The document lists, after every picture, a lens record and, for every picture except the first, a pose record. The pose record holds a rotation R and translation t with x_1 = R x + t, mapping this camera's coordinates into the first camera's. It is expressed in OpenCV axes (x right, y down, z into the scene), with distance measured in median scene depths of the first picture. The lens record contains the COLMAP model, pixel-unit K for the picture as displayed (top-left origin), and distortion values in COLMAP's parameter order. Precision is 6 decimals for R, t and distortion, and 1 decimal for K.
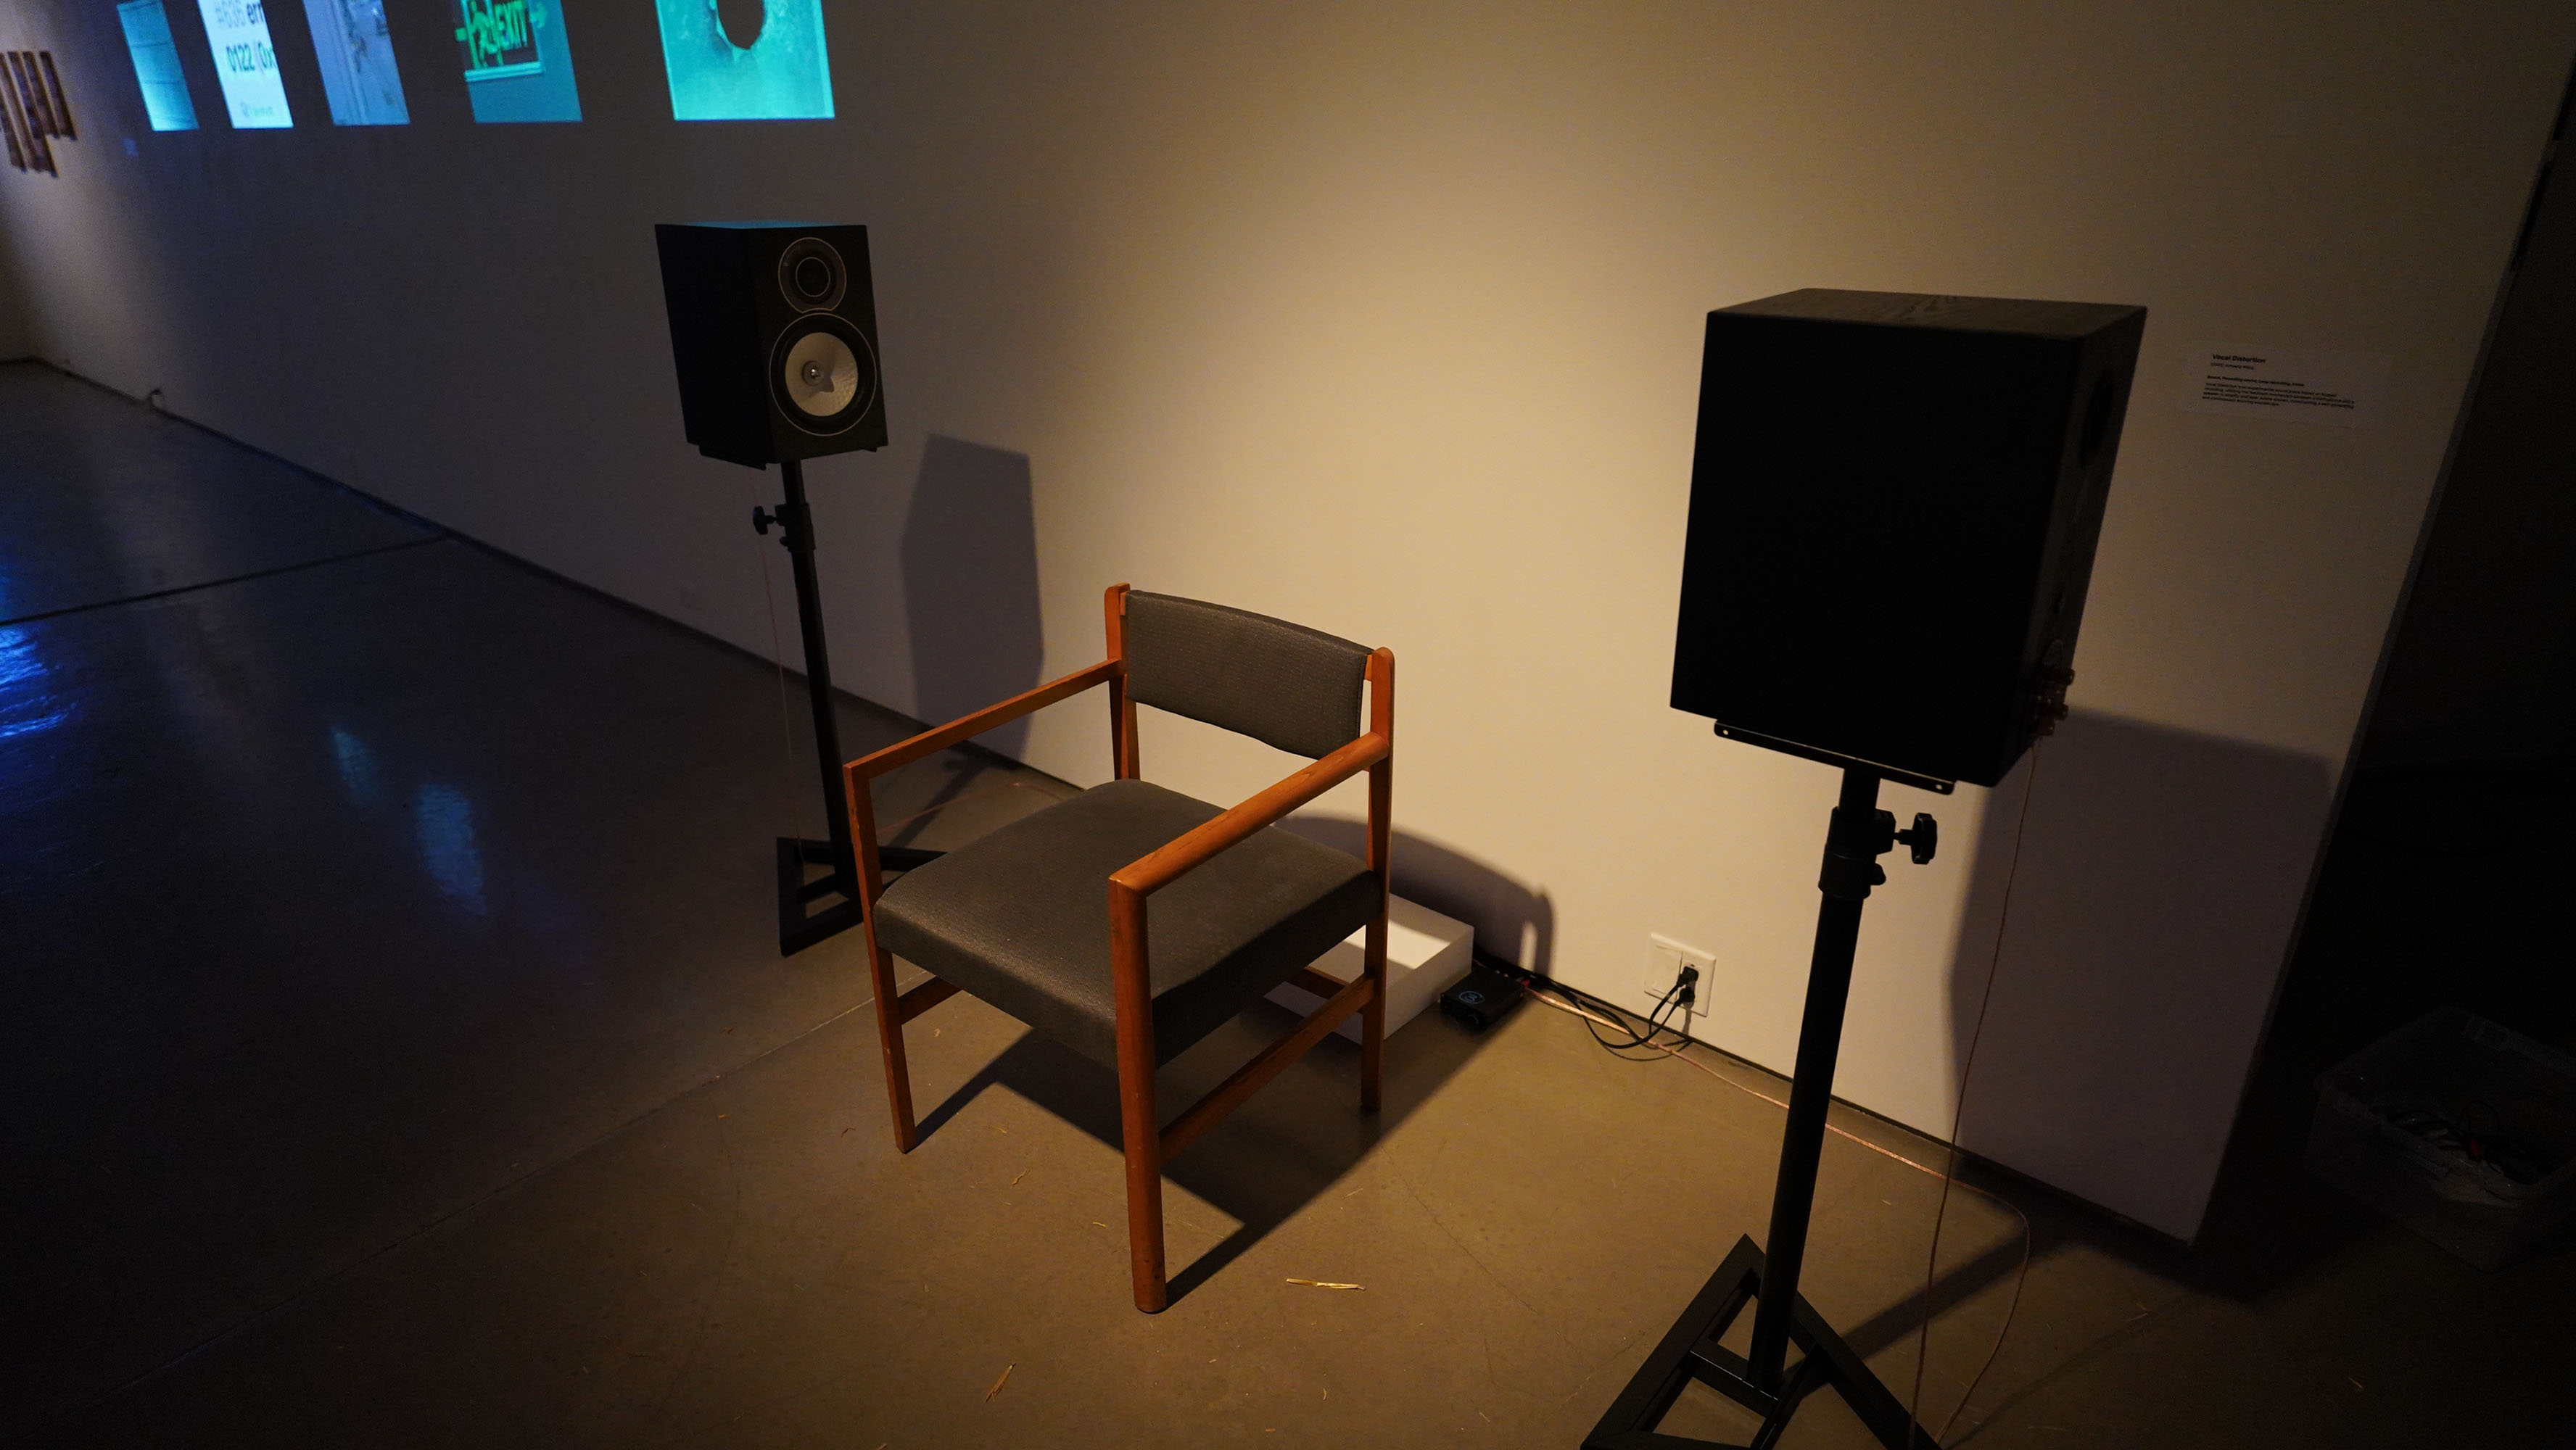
lens RADIAL K [[1400.5, 0, 1288.0], [0, 1400.5, 725.0], [0, 0, 1]] dist [0.005212, 0.001246]
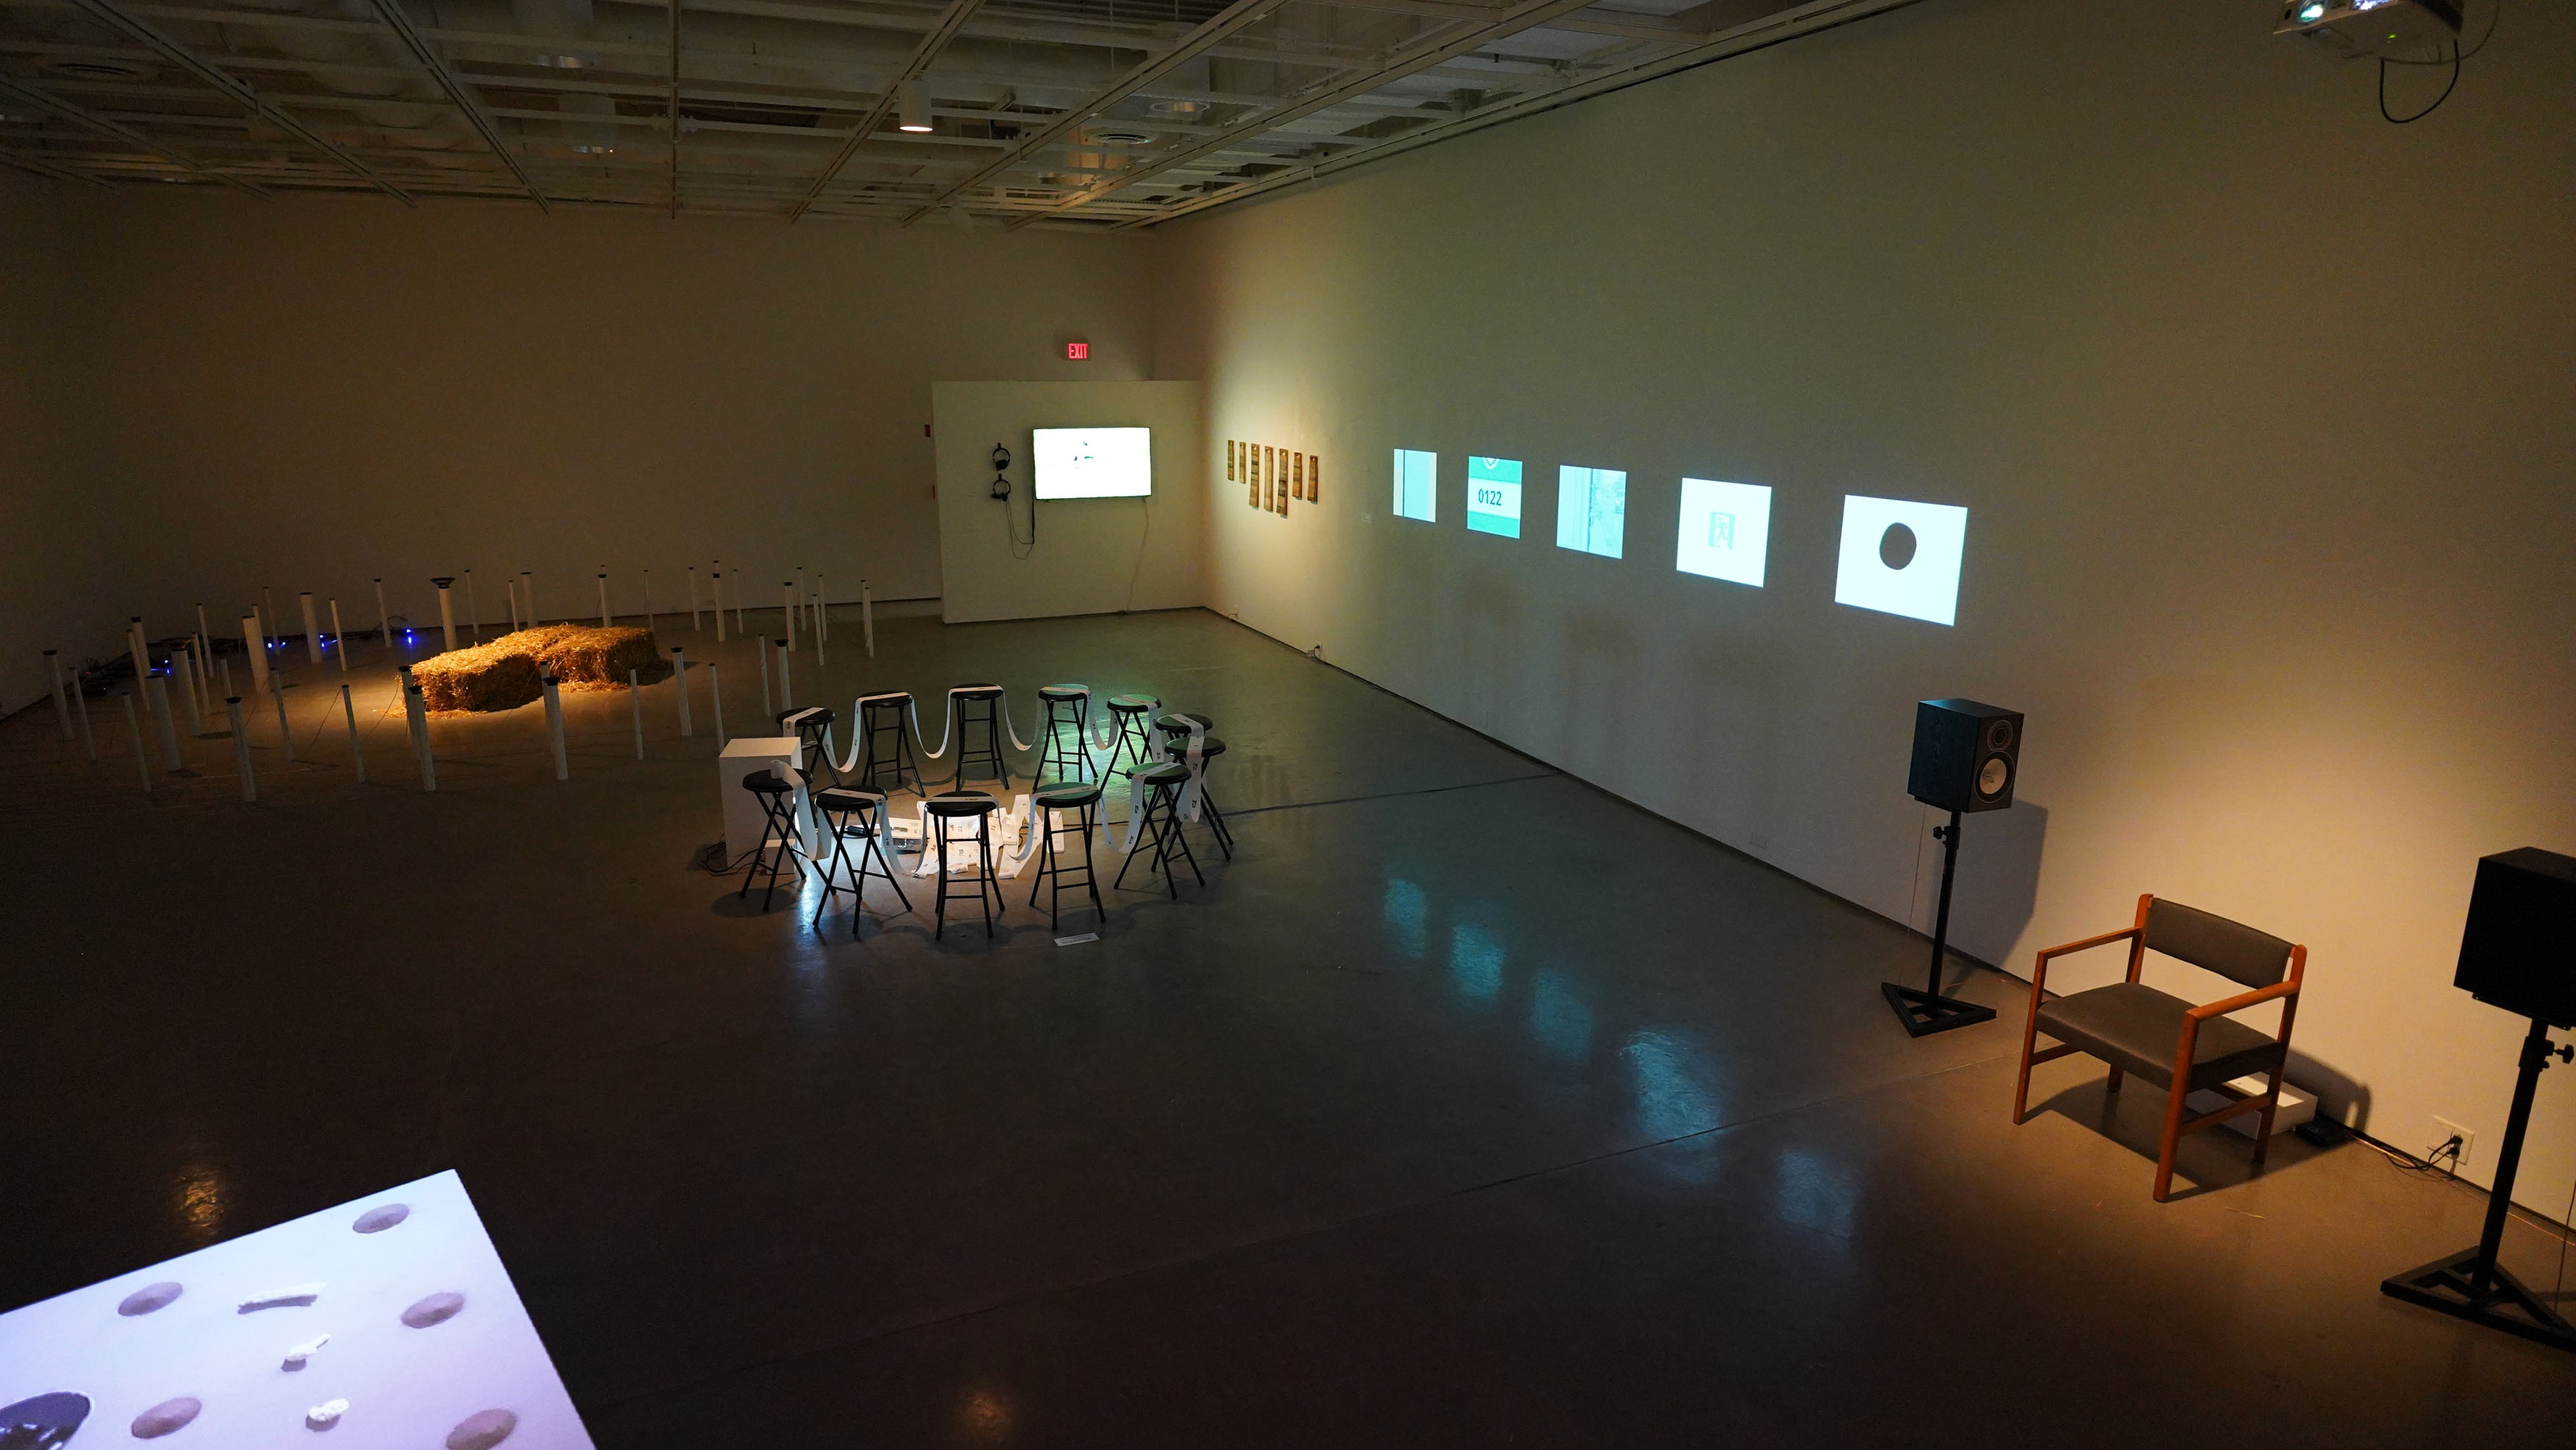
lens RADIAL K [[1400.5, 0, 1288.0], [0, 1400.5, 725.0], [0, 0, 1]] dist [0.005212, 0.001246]
pose [[0.894298, 0.118269, -0.431559, -0.398896], [-0.182584, 0.976947, -0.110627, 0.128791], [0.408527, 0.177729, 0.895276, -1.549528]]
